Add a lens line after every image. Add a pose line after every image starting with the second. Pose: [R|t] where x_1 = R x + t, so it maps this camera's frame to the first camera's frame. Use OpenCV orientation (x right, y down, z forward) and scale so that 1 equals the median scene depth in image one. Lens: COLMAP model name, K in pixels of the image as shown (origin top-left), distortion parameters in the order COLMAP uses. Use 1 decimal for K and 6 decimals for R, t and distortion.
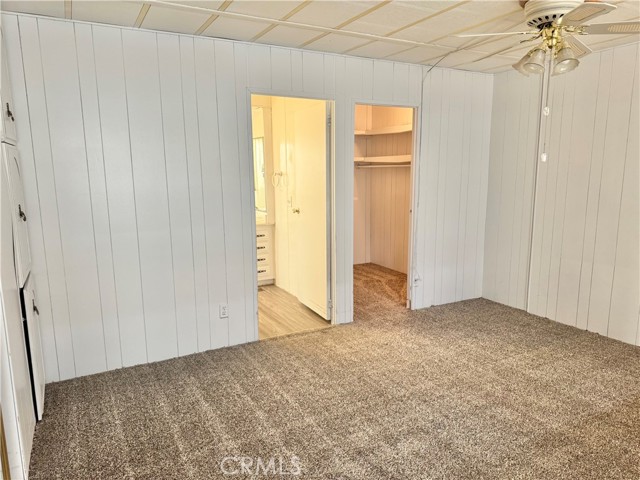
lens RADIAL K [[449.8, 0, 319.1], [0, 449.8, 242.2], [0, 0, 1]] dist [0.073252, -0.099675]
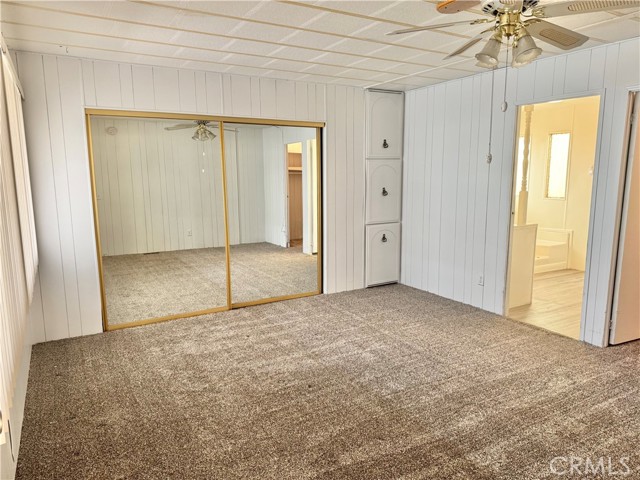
lens RADIAL K [[449.8, 0, 319.1], [0, 449.8, 242.2], [0, 0, 1]] dist [0.073252, -0.099675]
pose [[0.031097, 0.163717, -0.986017, 1.132680], [-0.157348, 0.974996, 0.156924, -0.093554], [0.987053, 0.150268, 0.056080, 0.486970]]
